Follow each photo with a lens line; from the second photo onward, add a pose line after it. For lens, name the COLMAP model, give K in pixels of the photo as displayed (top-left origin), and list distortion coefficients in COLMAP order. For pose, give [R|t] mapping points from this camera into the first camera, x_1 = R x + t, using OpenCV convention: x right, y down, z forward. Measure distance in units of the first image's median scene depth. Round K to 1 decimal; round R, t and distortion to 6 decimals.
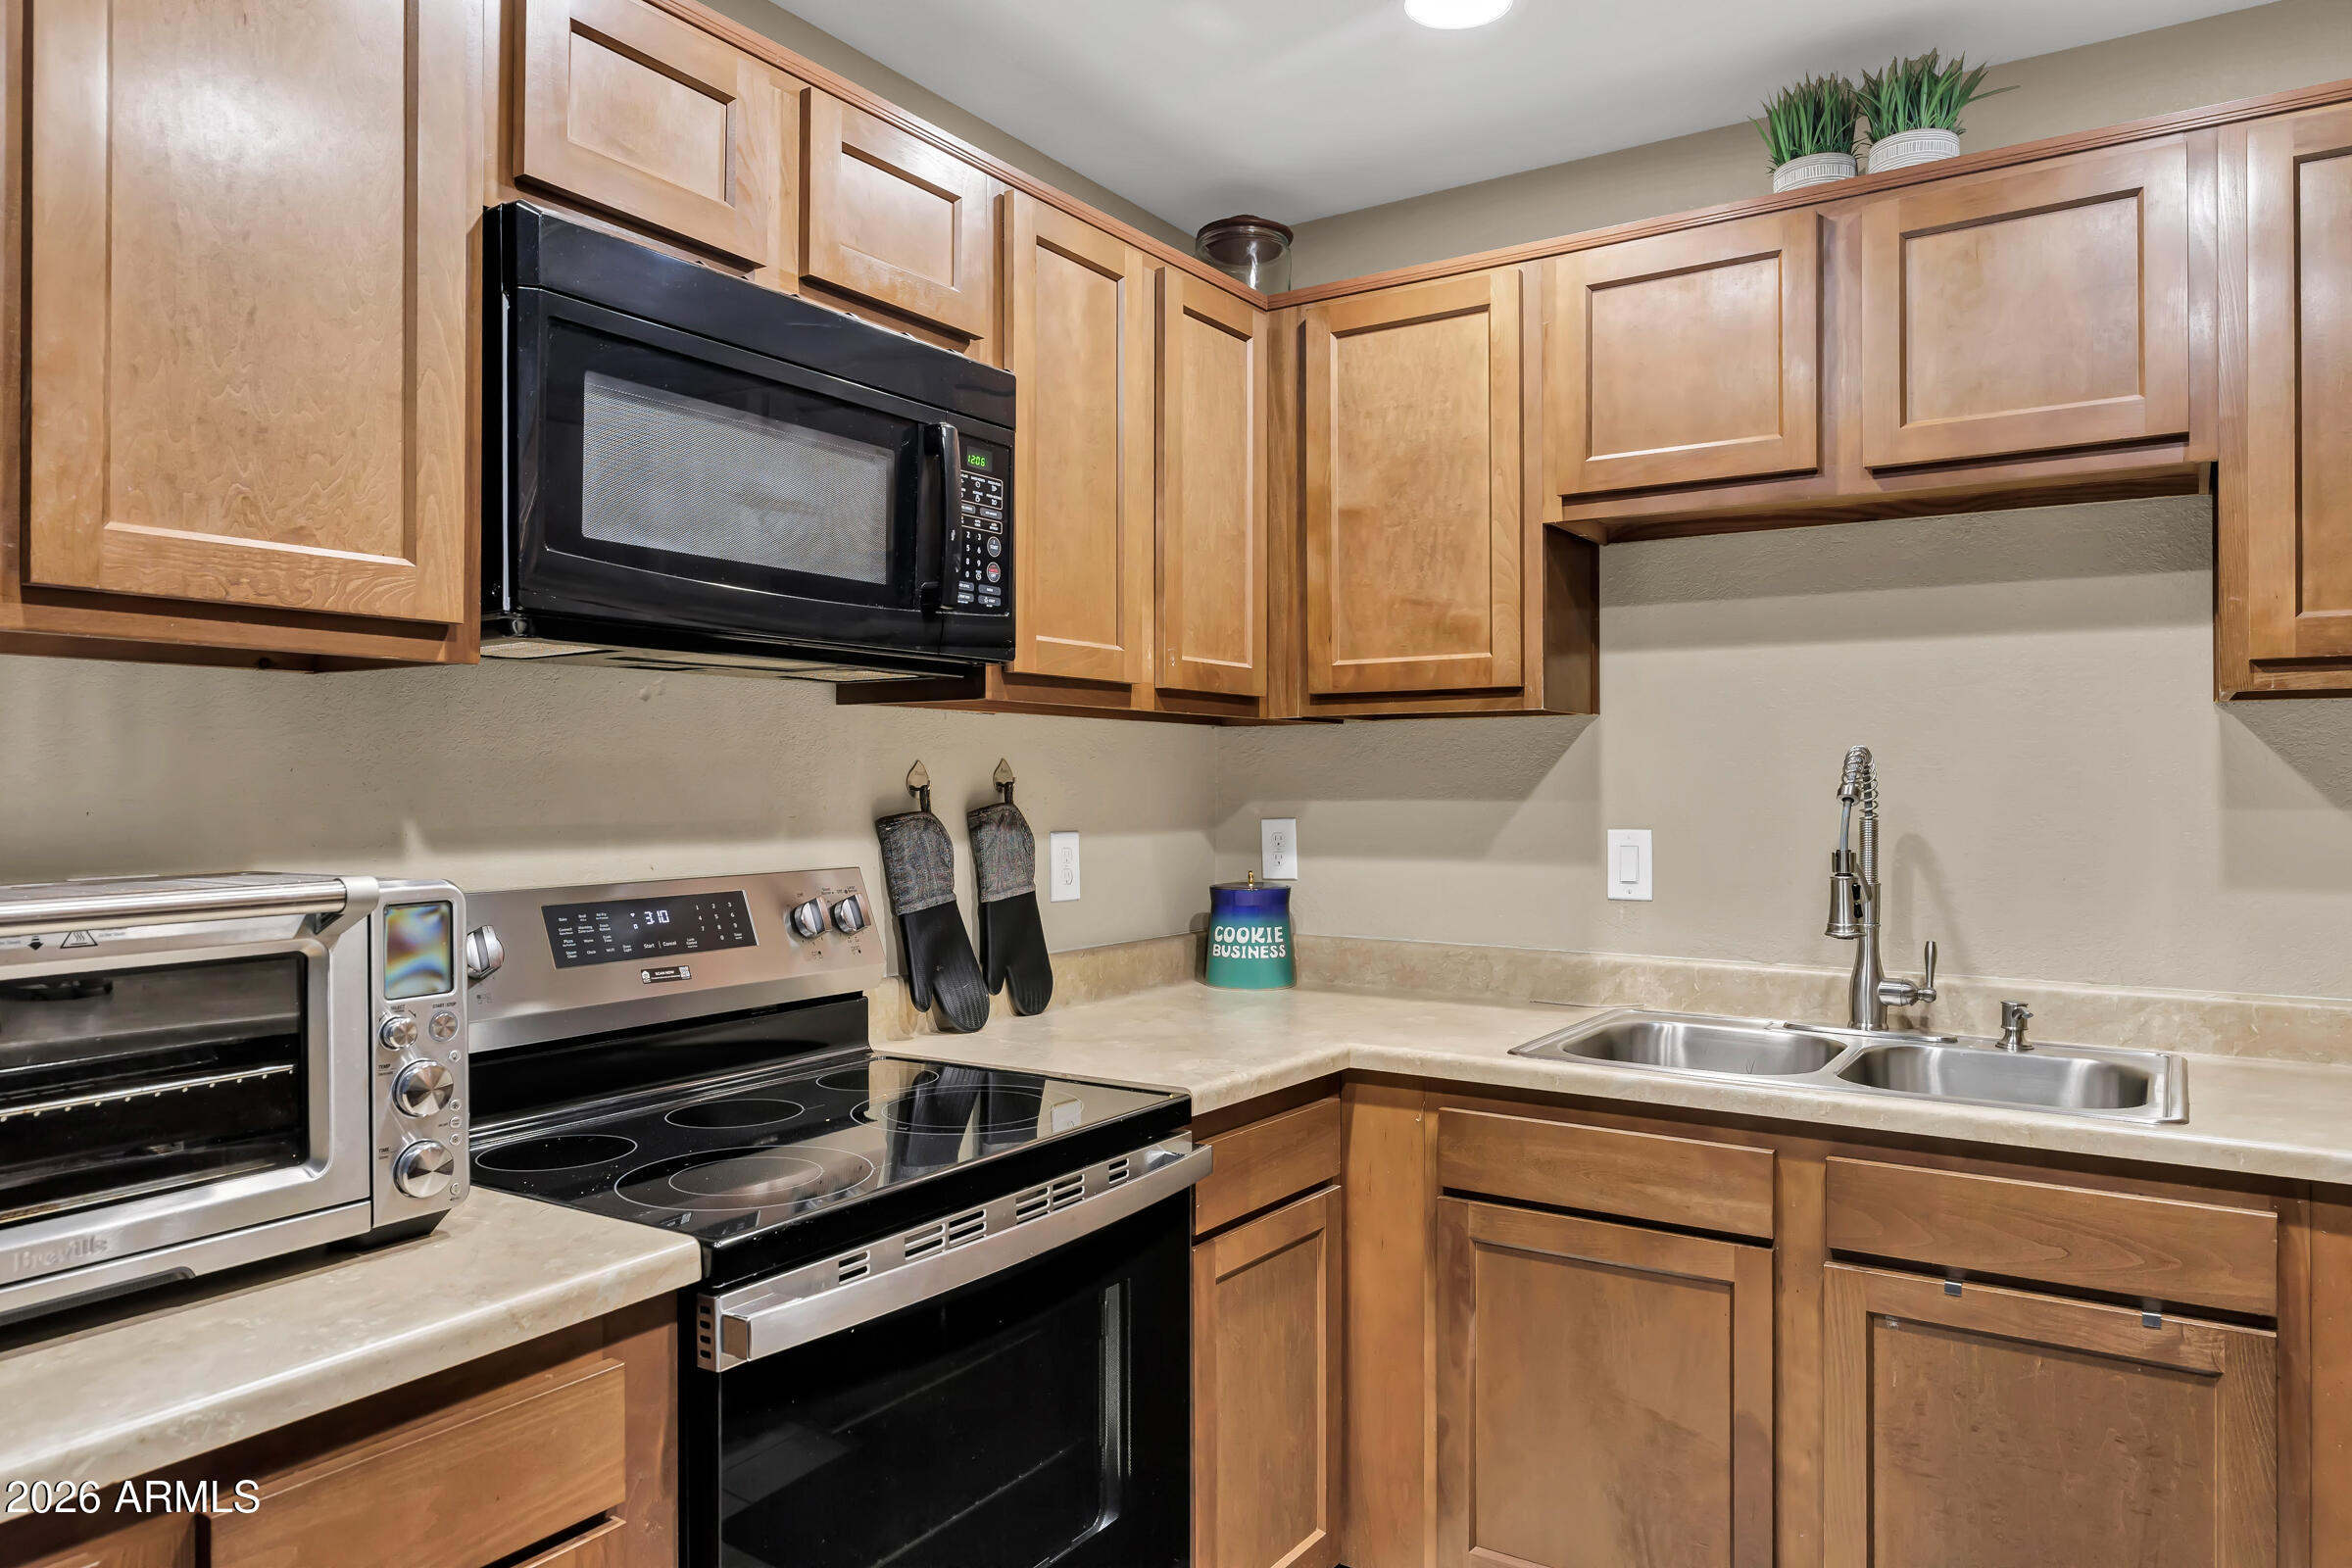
lens RADIAL K [[1519.9, 0, 1176.0], [0, 1519.9, 784.0], [0, 0, 1]] dist [0.002032, 0.000976]
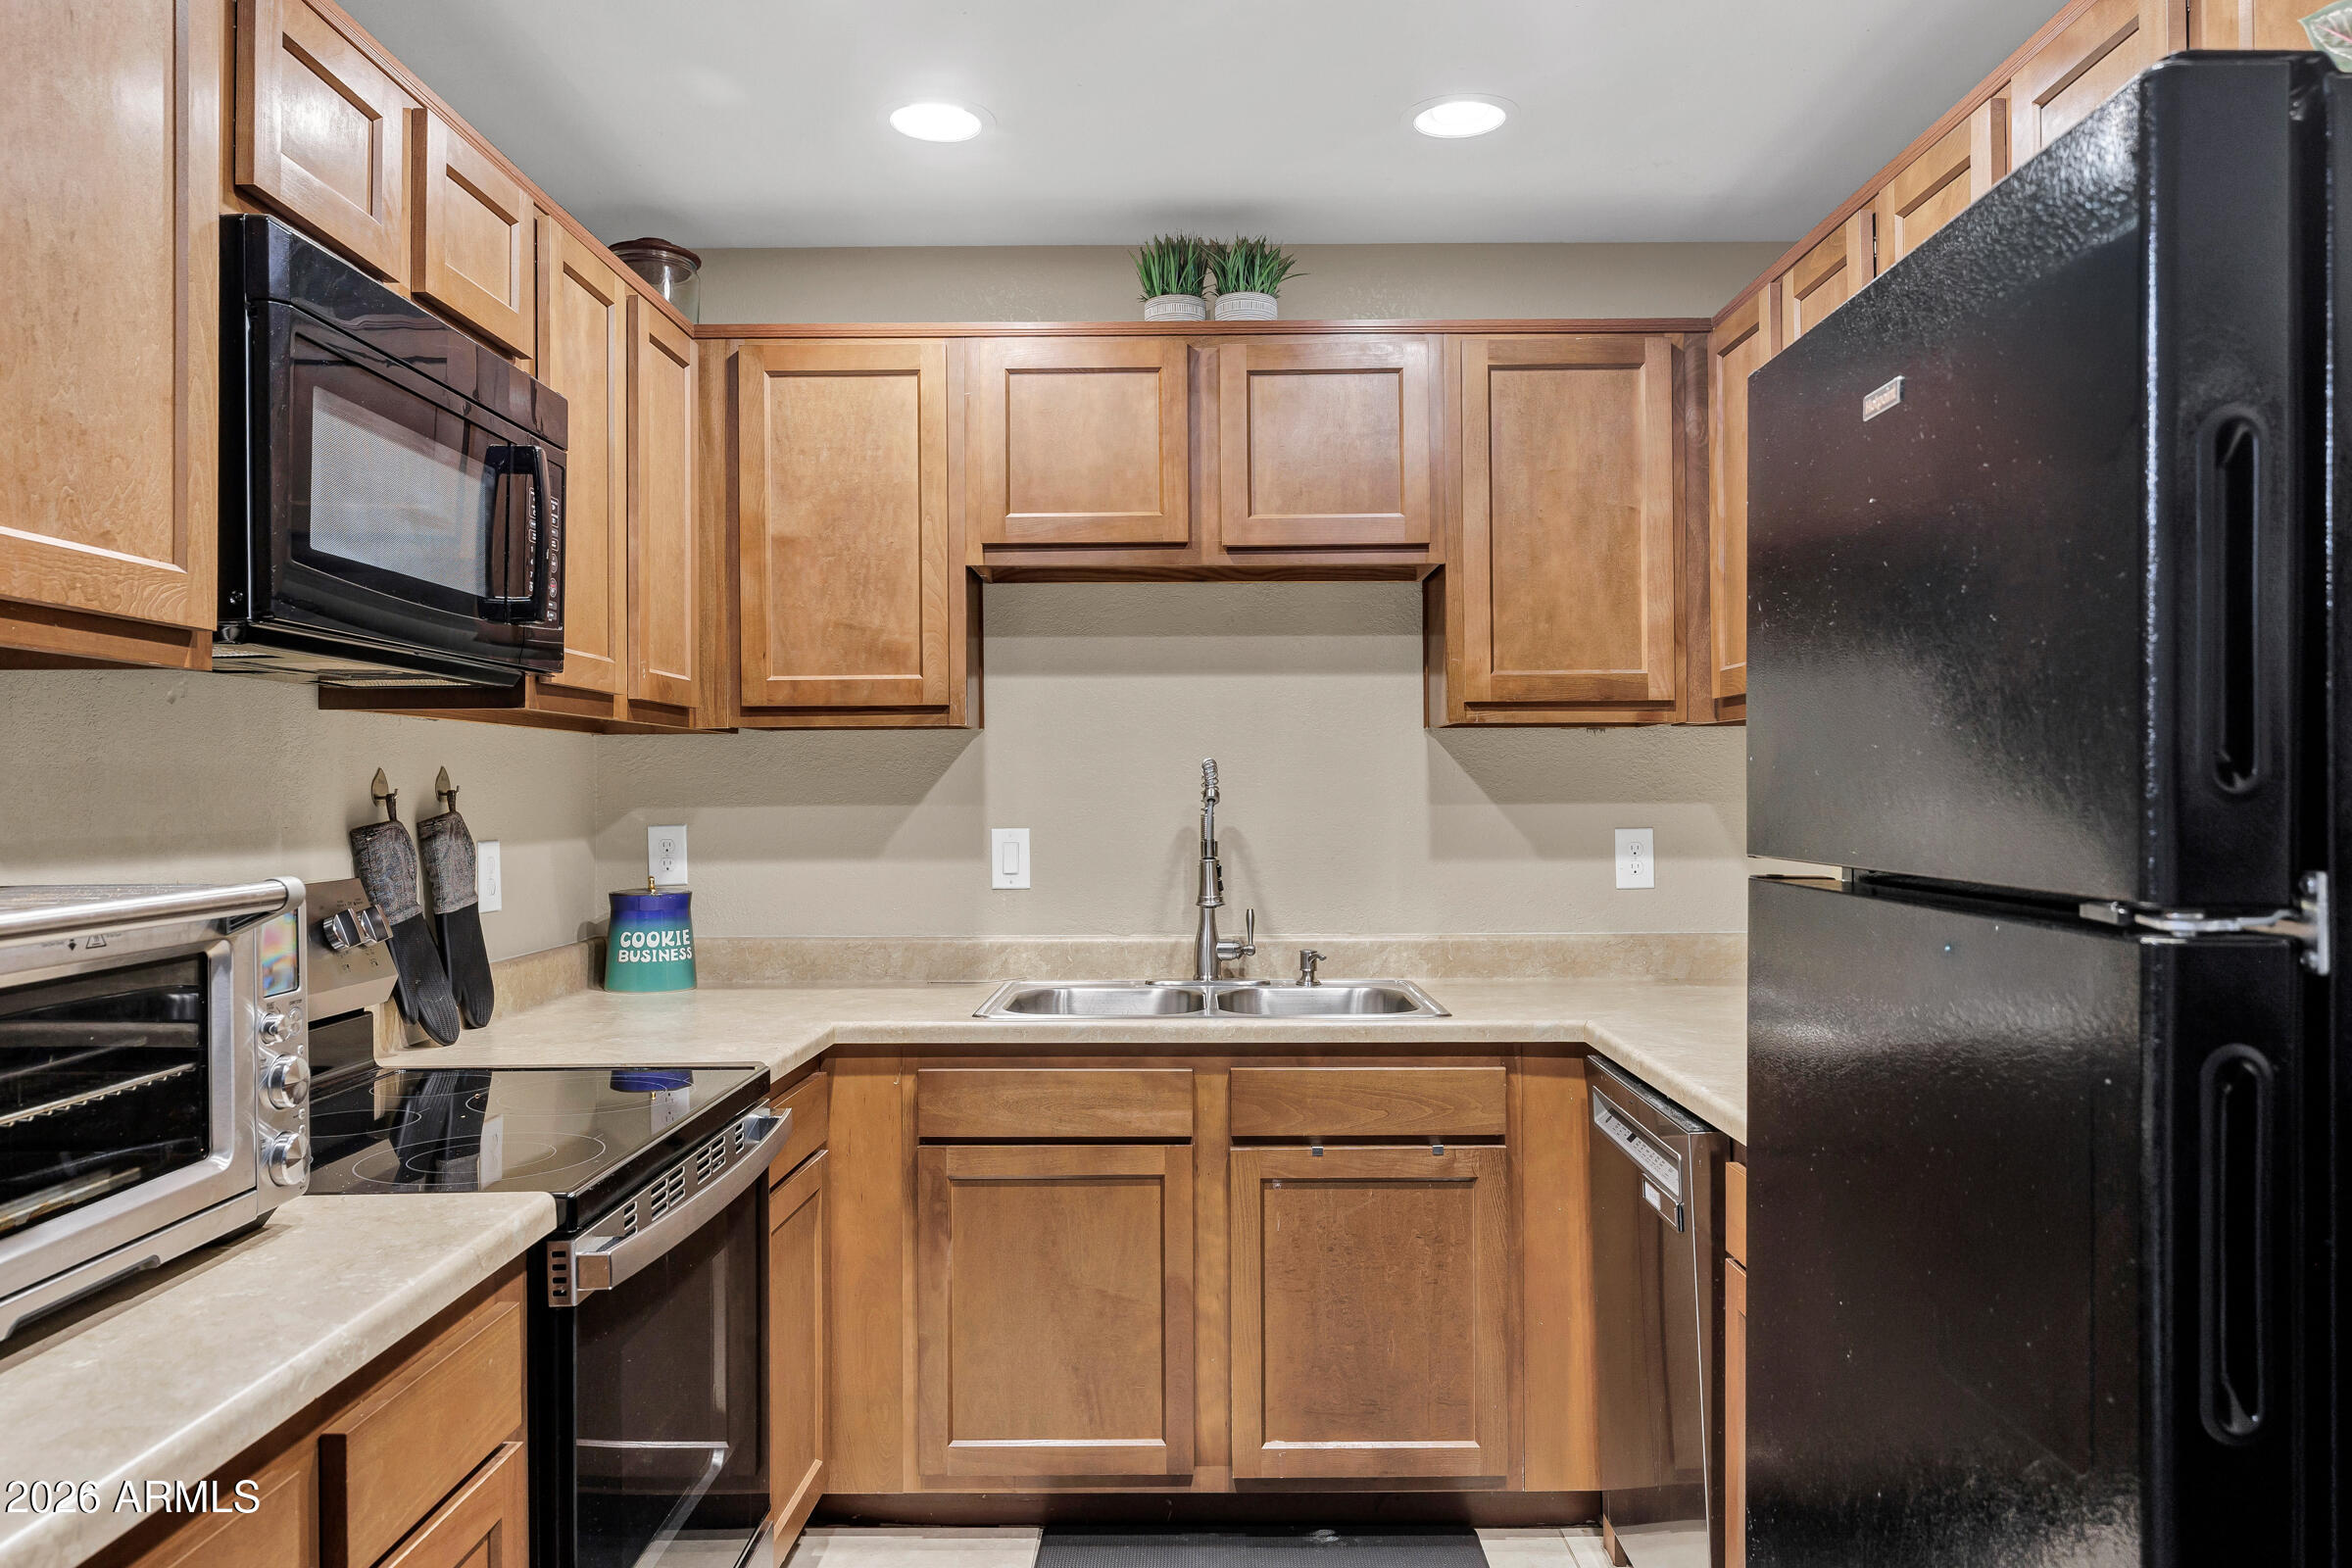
lens RADIAL K [[1655.0, 0, 1176.0], [0, 1655.0, 784.0], [0, 0, 1]] dist [0.006262, 0.000492]
pose [[0.840934, -0.002700, 0.541131, -0.335008], [0.006054, 0.999972, -0.004418, 0.002527], [-0.541103, 0.006991, 0.840927, -0.163383]]
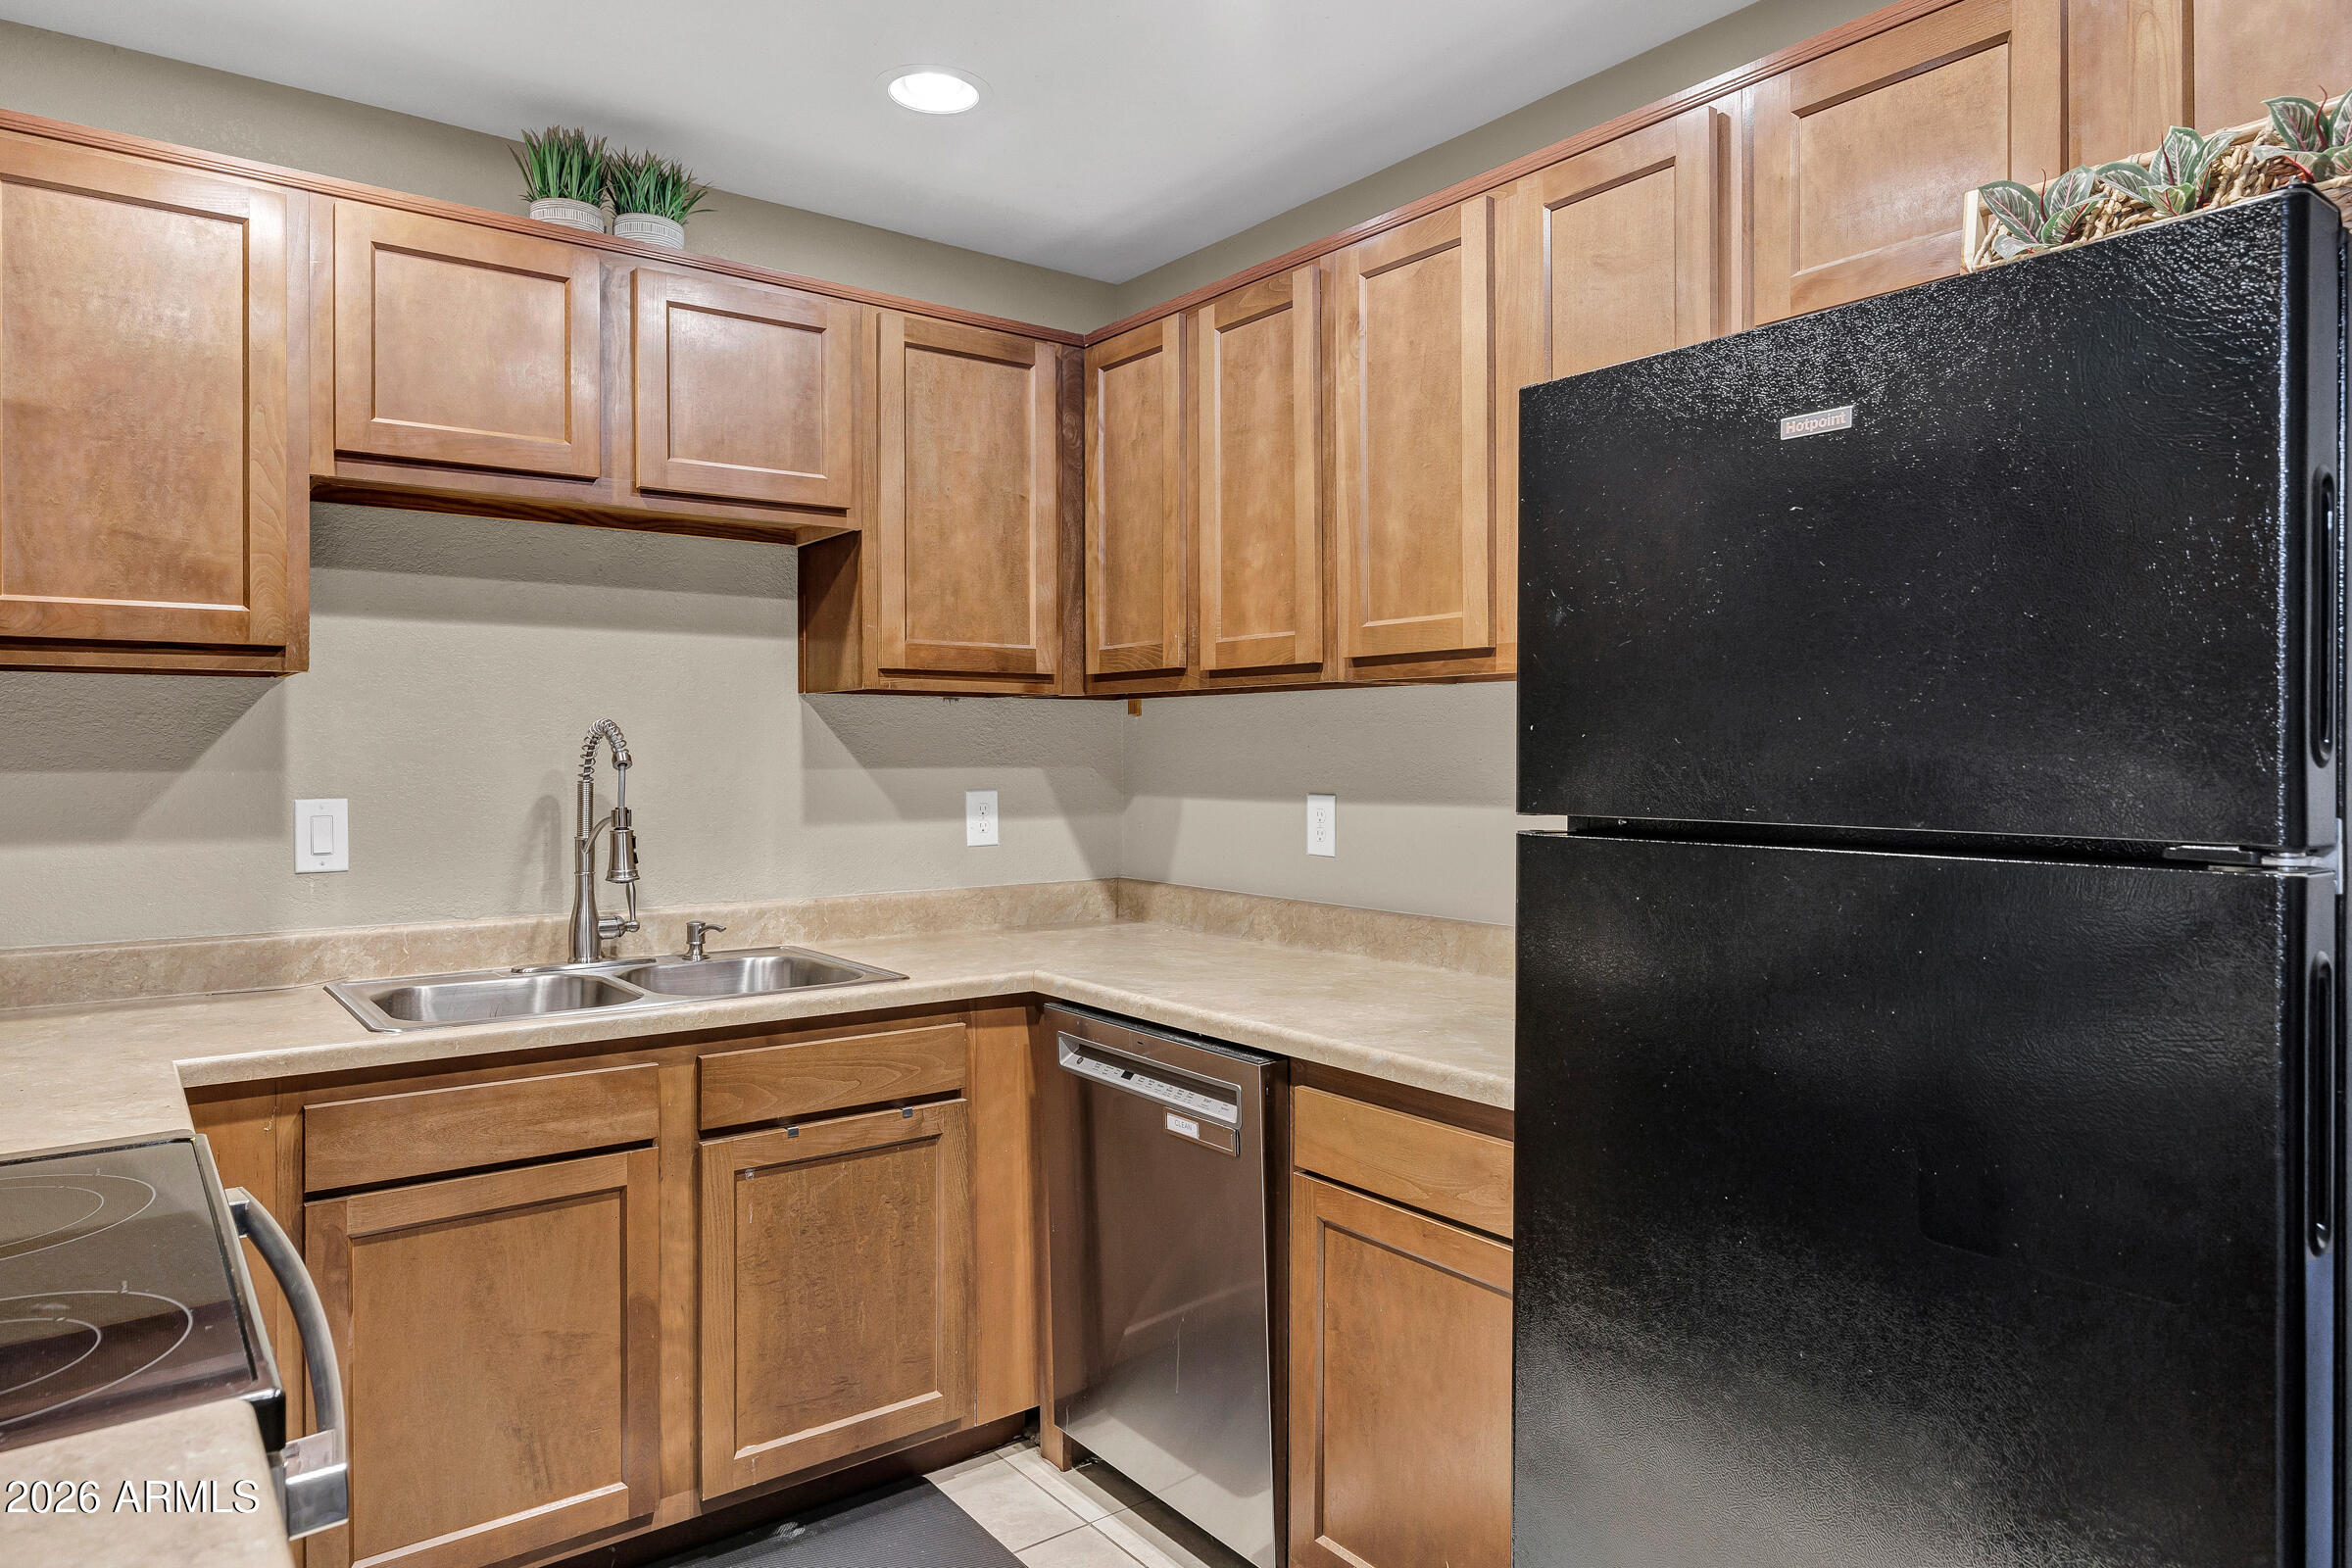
lens RADIAL K [[1433.8, 0, 1169.0], [0, 1433.8, 758.9], [0, 0, 1]] dist [-0.001682, -0.001561]
pose [[0.338798, -0.003376, 0.940853, -0.446293], [0.002619, 0.999993, 0.002645, 0.003829], [-0.940855, 0.001568, 0.338805, 0.217925]]
